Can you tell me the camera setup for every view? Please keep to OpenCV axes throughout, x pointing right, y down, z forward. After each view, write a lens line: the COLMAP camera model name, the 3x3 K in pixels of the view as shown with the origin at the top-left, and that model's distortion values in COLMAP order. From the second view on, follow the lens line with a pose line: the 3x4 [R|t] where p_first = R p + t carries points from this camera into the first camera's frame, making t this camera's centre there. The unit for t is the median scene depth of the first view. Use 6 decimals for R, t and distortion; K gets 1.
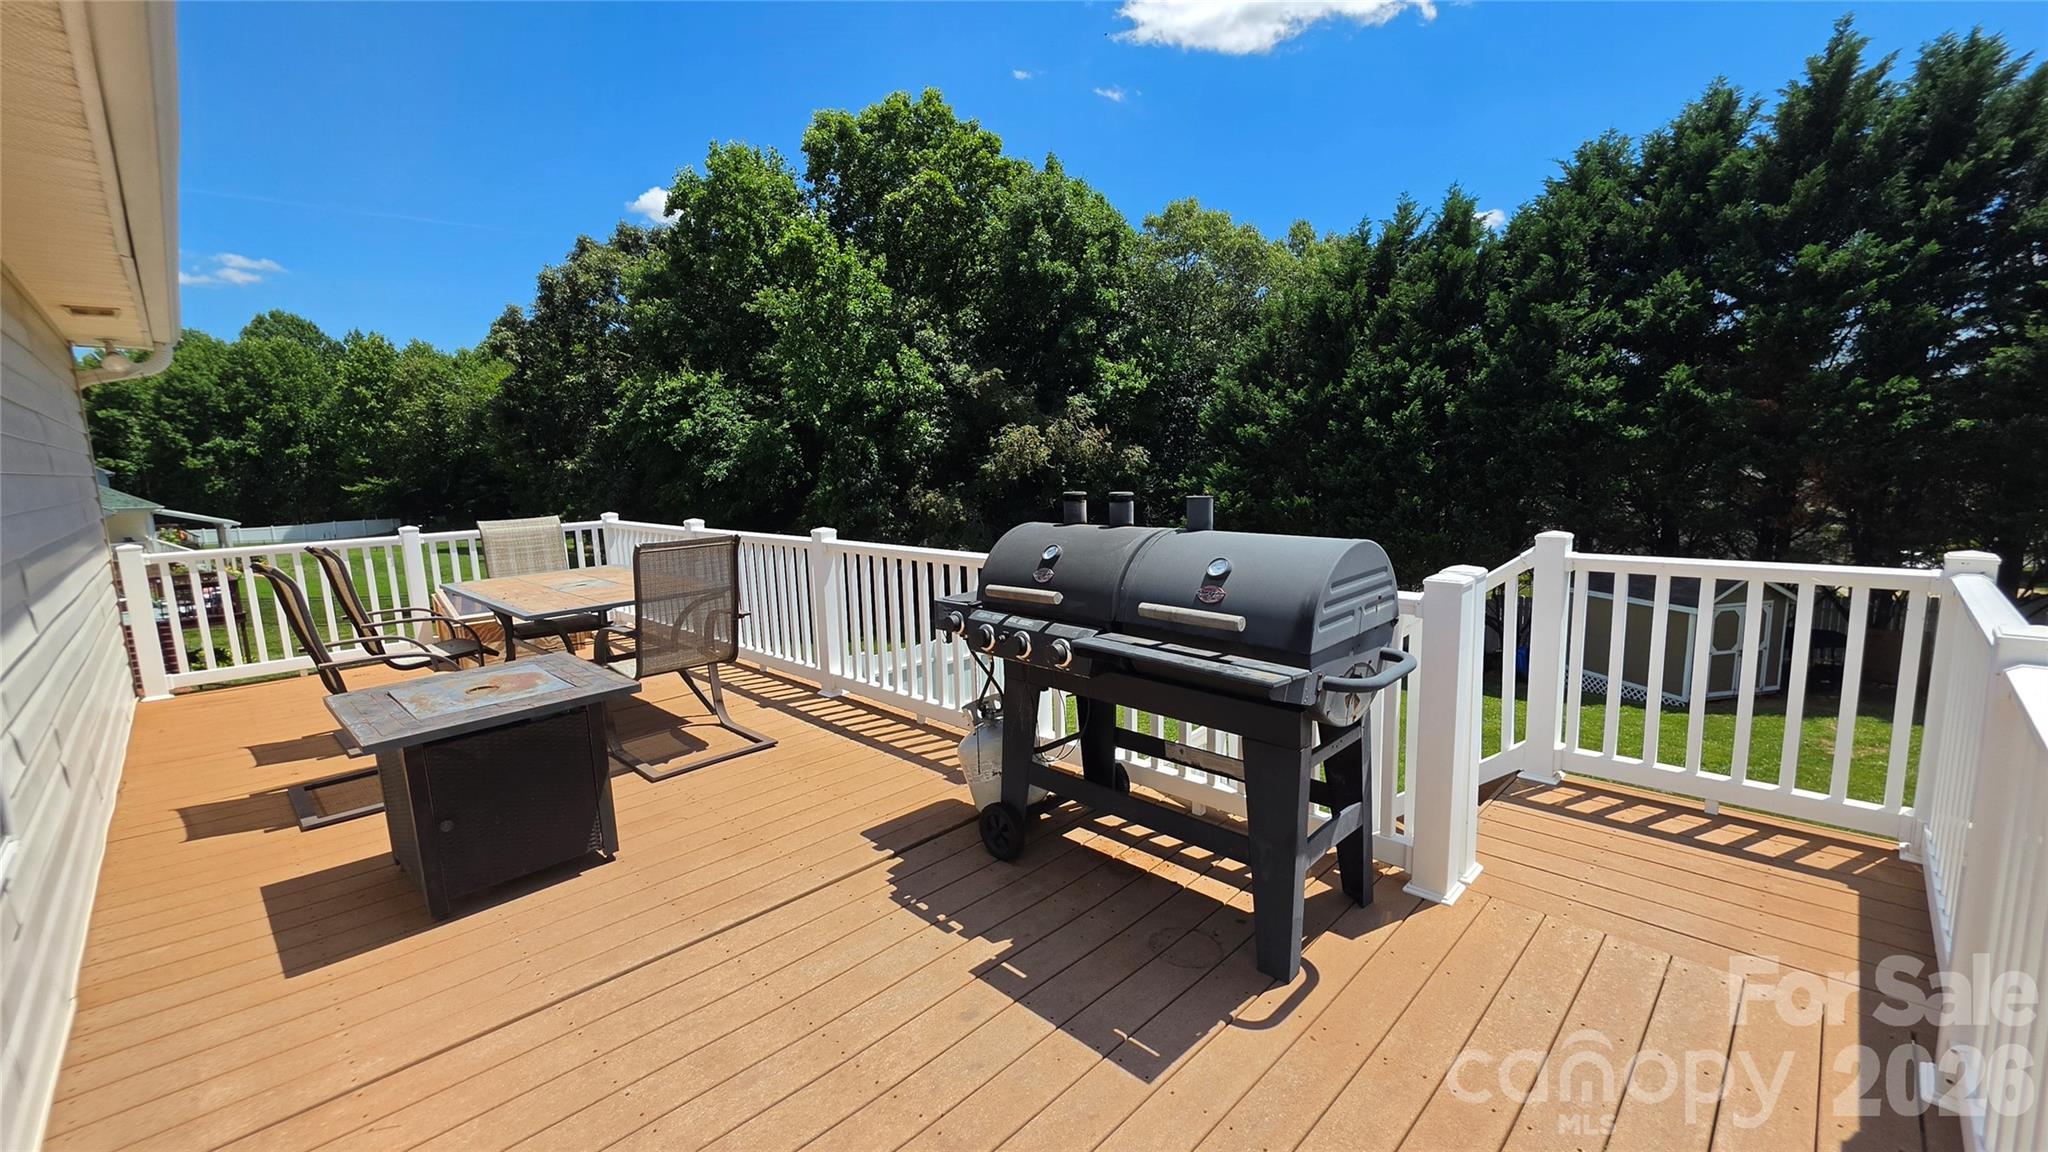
lens RADIAL K [[828.9, 0, 1025.7], [0, 828.9, 580.9], [0, 0, 1]] dist [-0.000366, -0.000167]
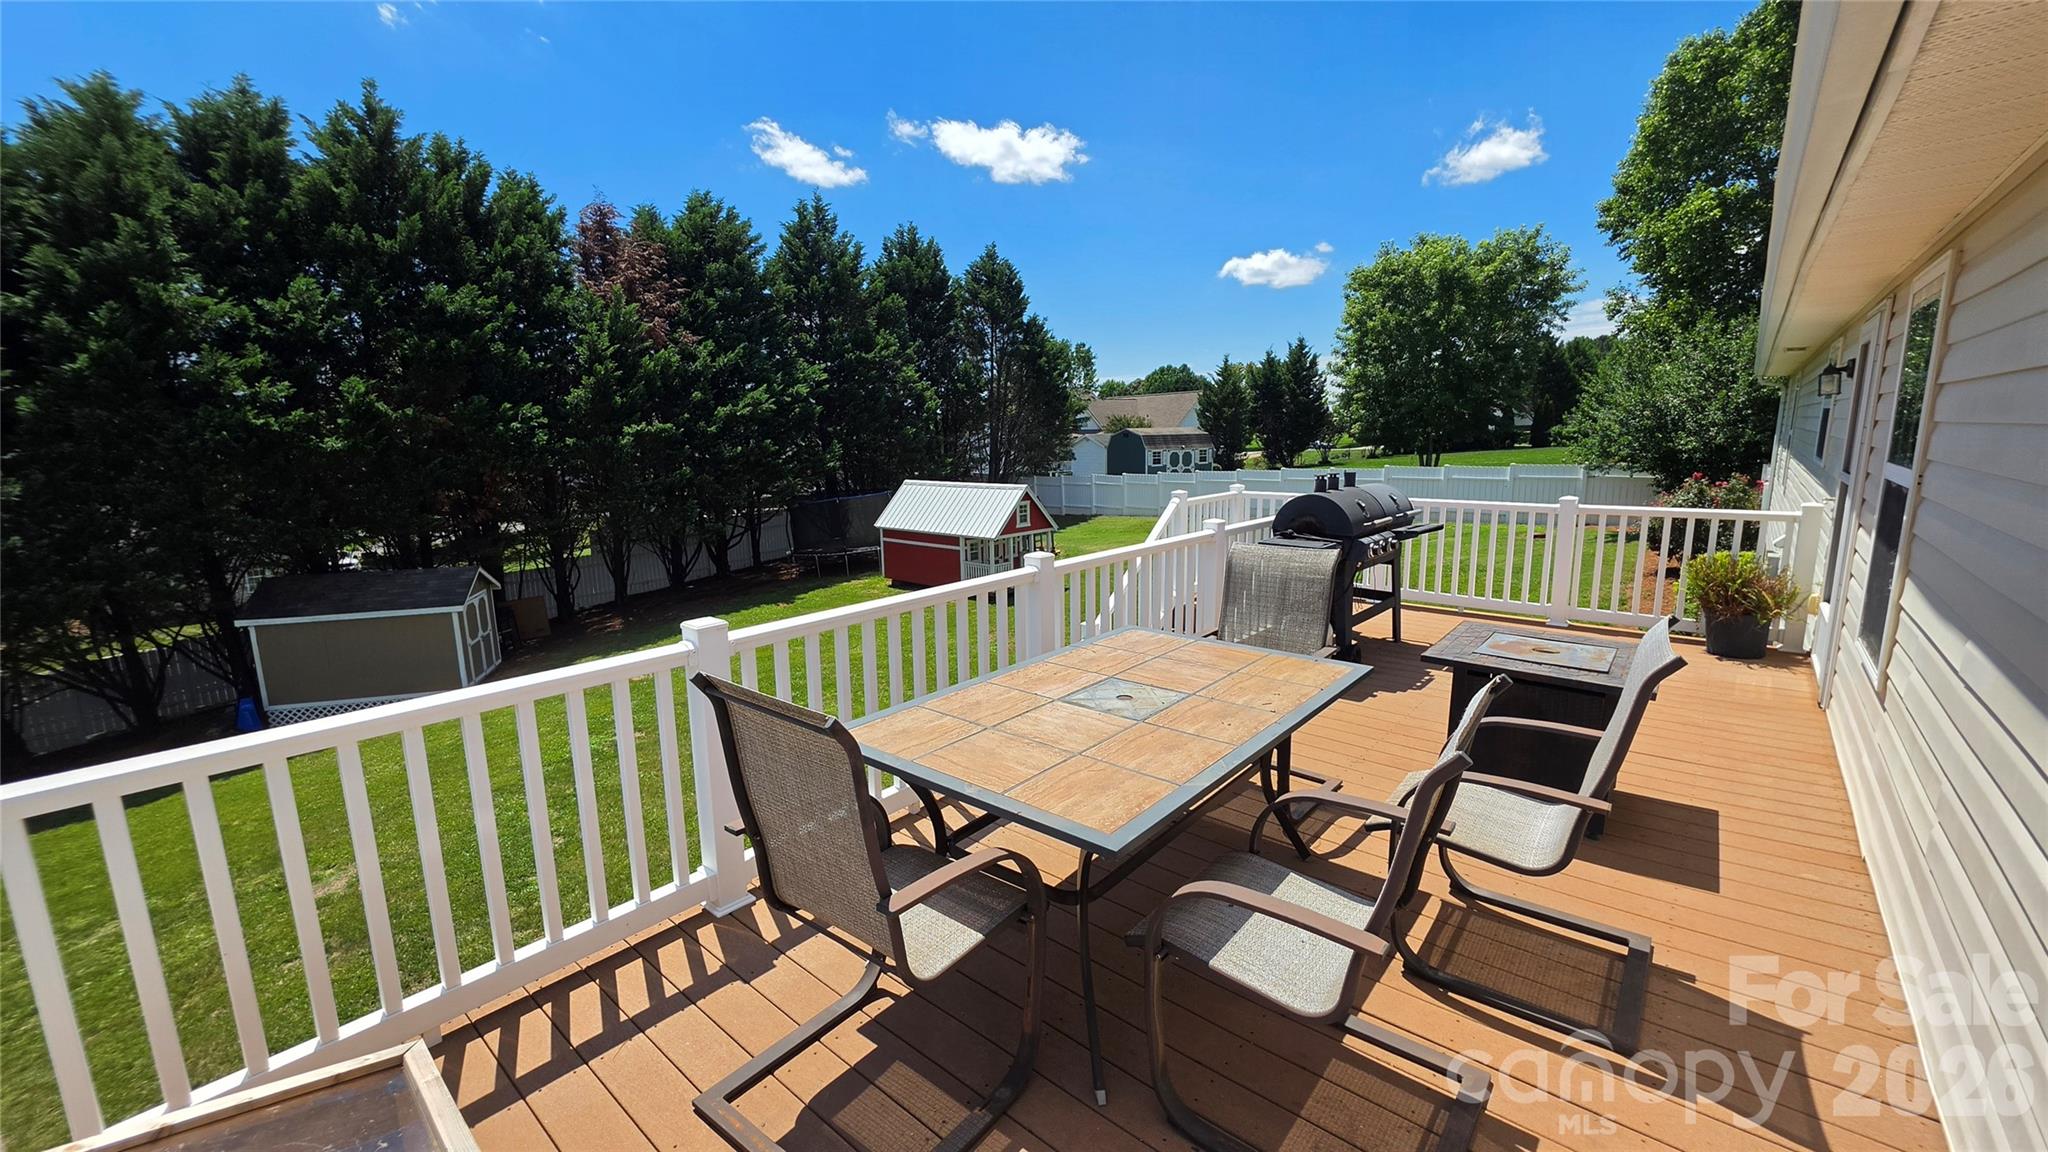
lens RADIAL K [[822.6, 0, 1022.1], [0, 822.6, 576.8], [0, 0, 1]] dist [0.000477, 0.000839]
pose [[-0.063901, -0.146855, 0.987092, -0.243277], [0.166979, 0.973596, 0.155657, -0.038790], [-0.983888, 0.174770, -0.037692, 0.243895]]
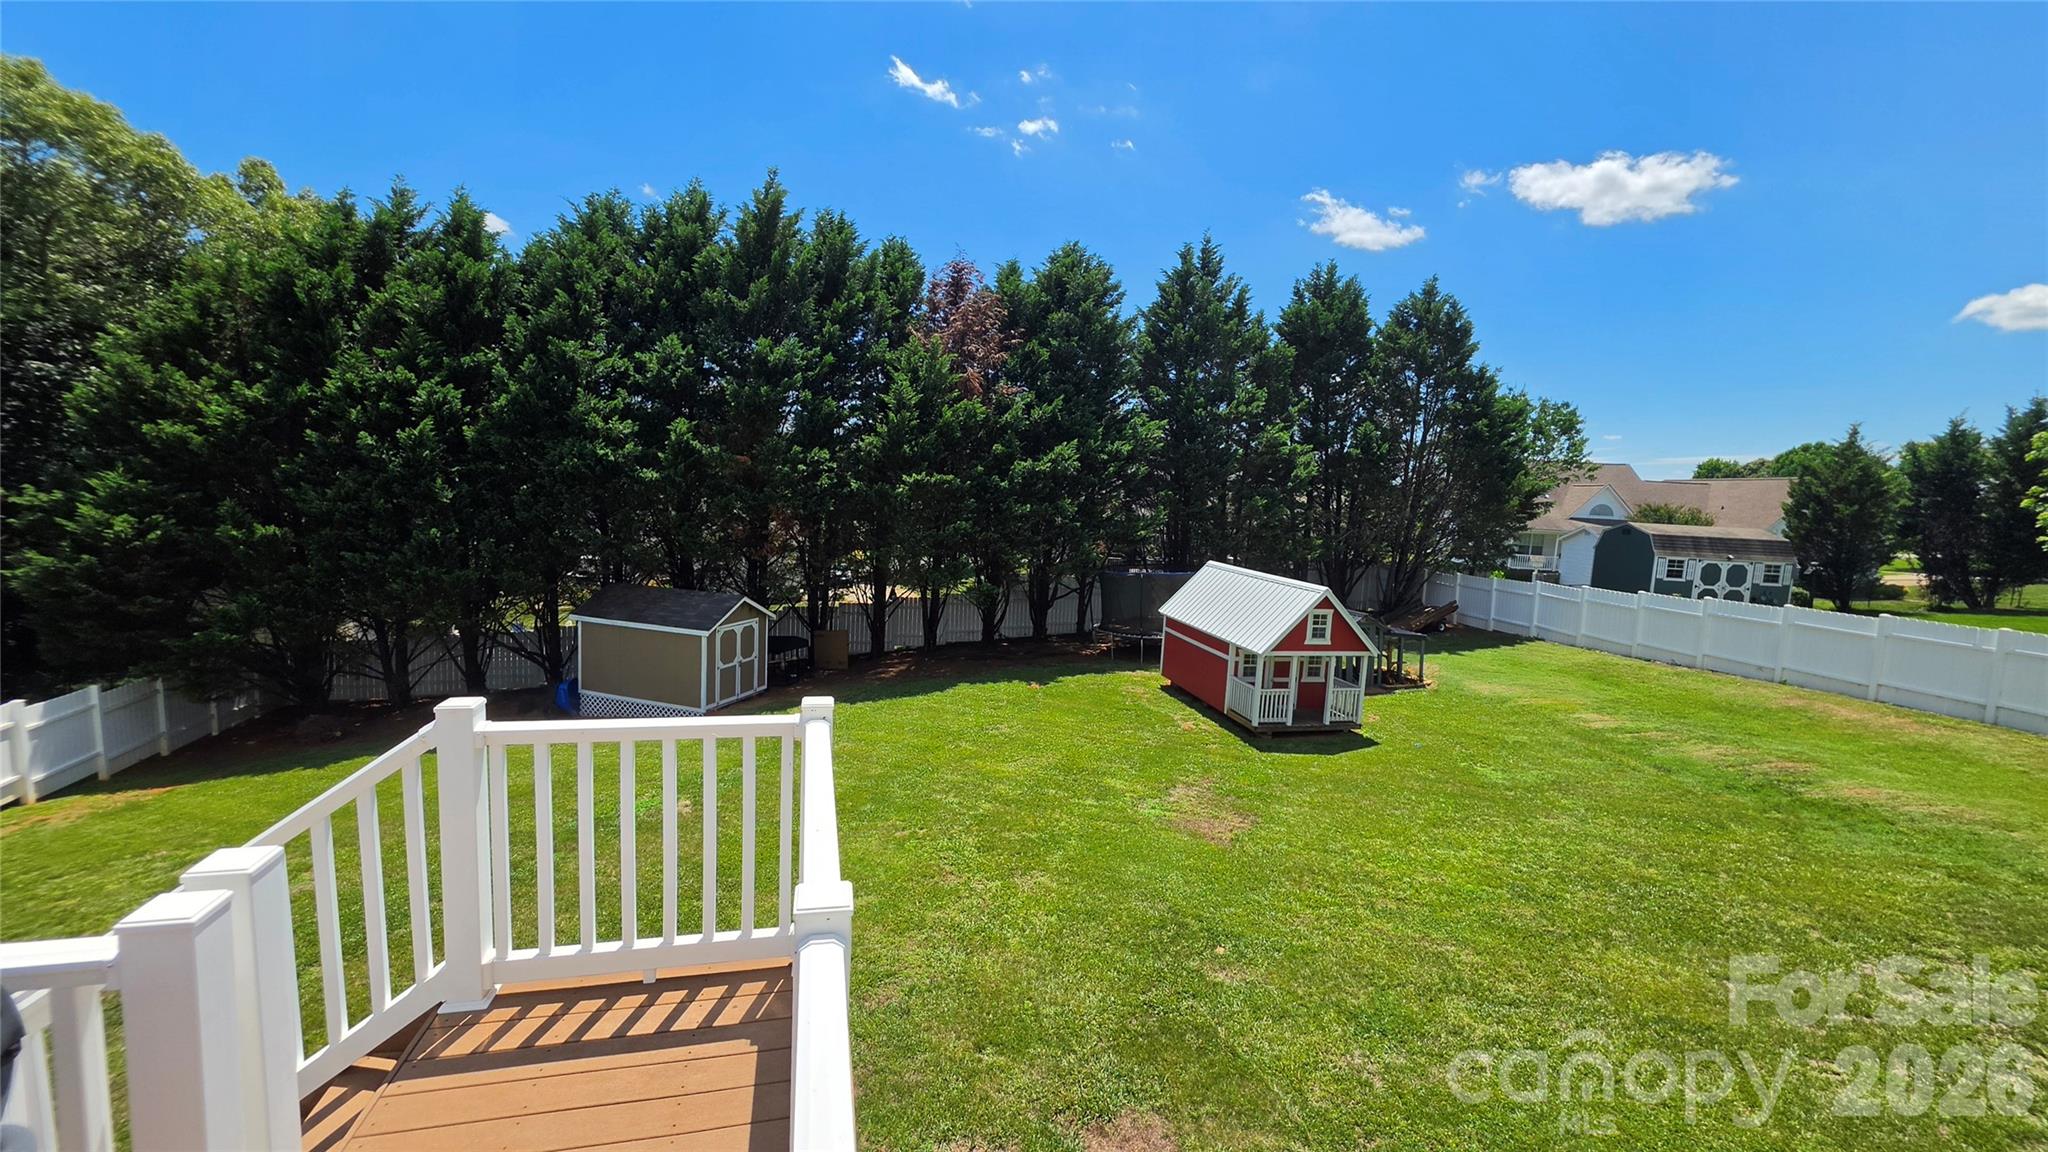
lens RADIAL K [[822.6, 0, 1022.1], [0, 822.6, 576.8], [0, 0, 1]] dist [0.000477, 0.000839]
pose [[0.510617, -0.042673, 0.858748, 0.037192], [0.060378, 0.998082, 0.013696, -0.024682], [-0.857685, 0.044856, 0.512214, 0.018891]]
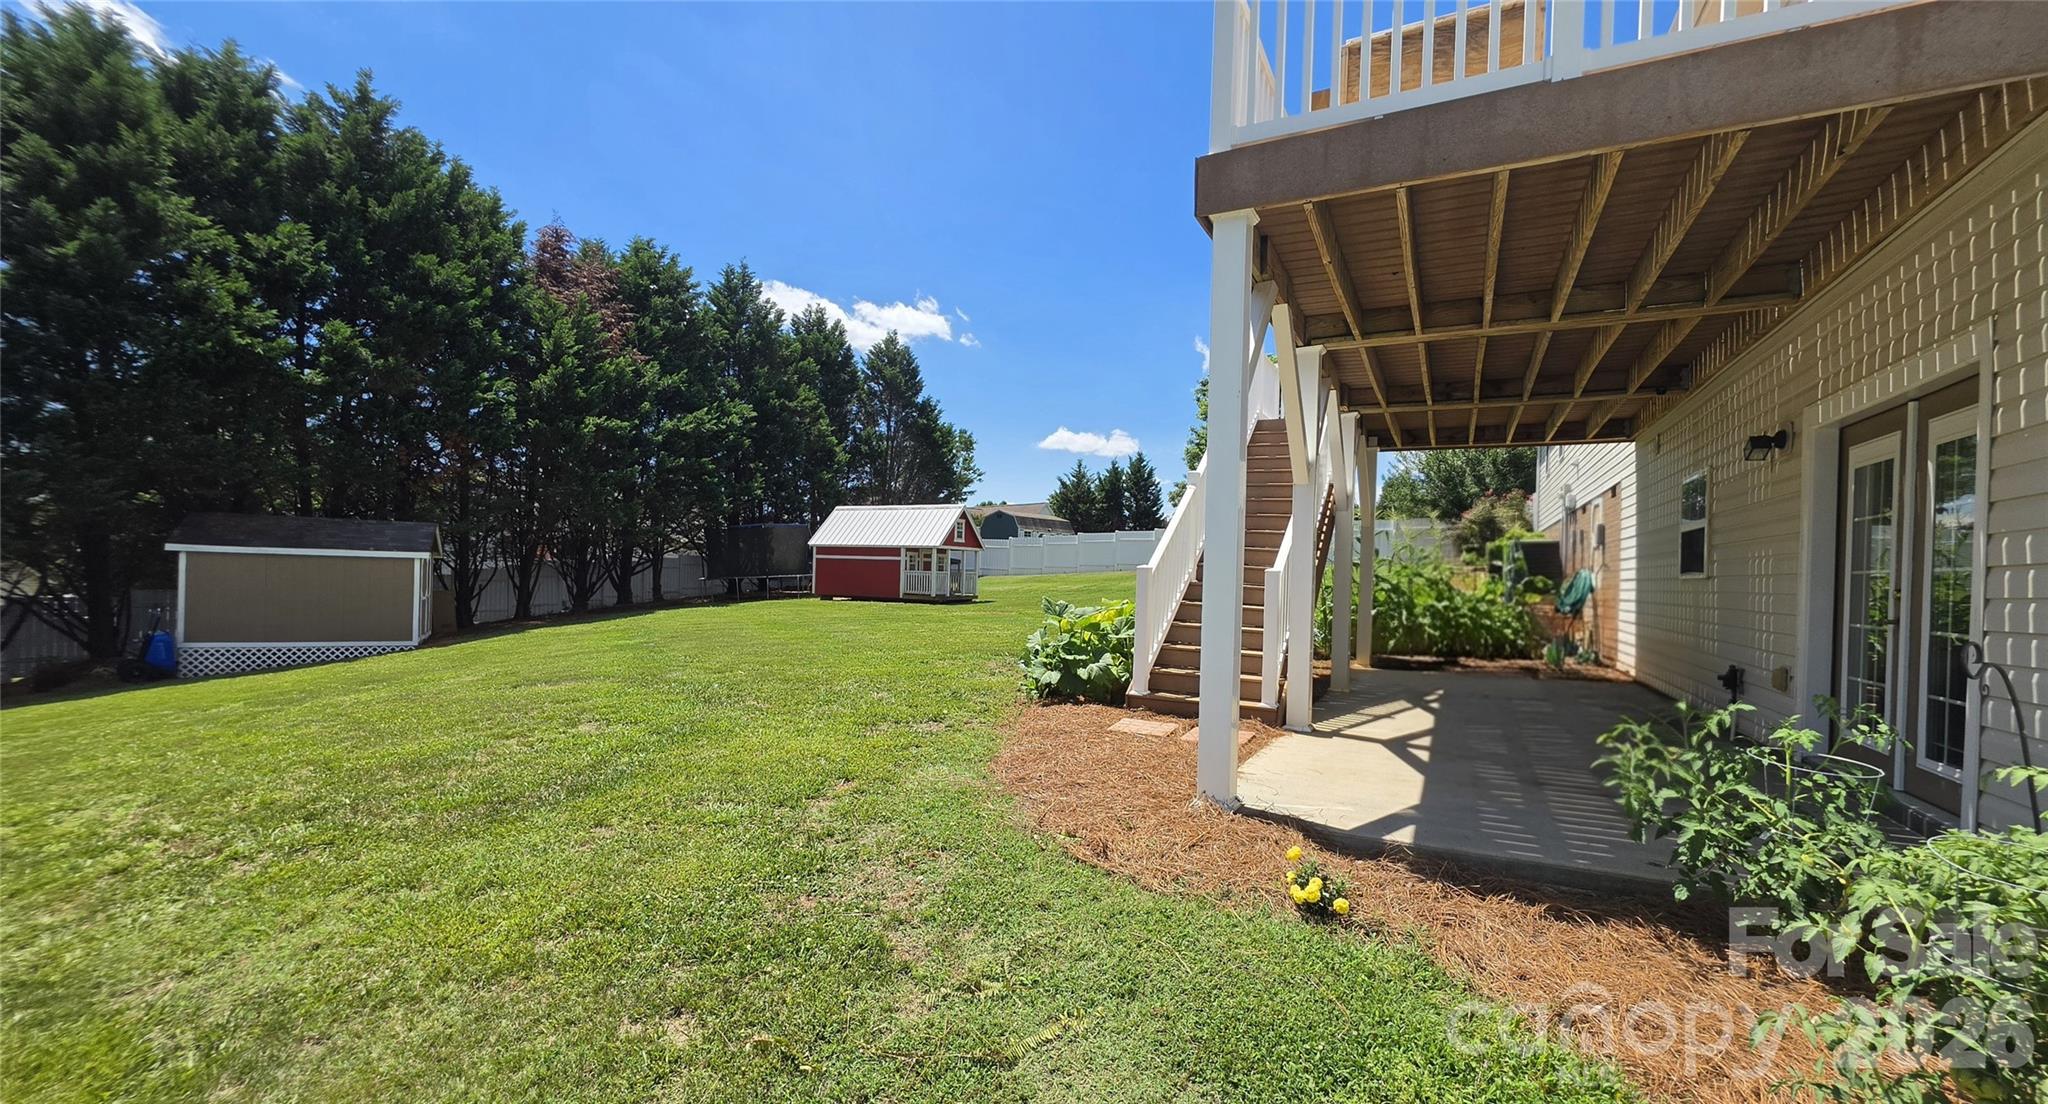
lens RADIAL K [[819.7, 0, 1018.9], [0, 819.7, 574.2], [0, 0, 1]] dist [0.001602, 0.000234]
pose [[-0.287404, 0.016940, 0.957660, -0.339022], [0.118020, 0.992851, 0.017856, 0.106851], [-0.950511, 0.118155, -0.287348, 0.464947]]
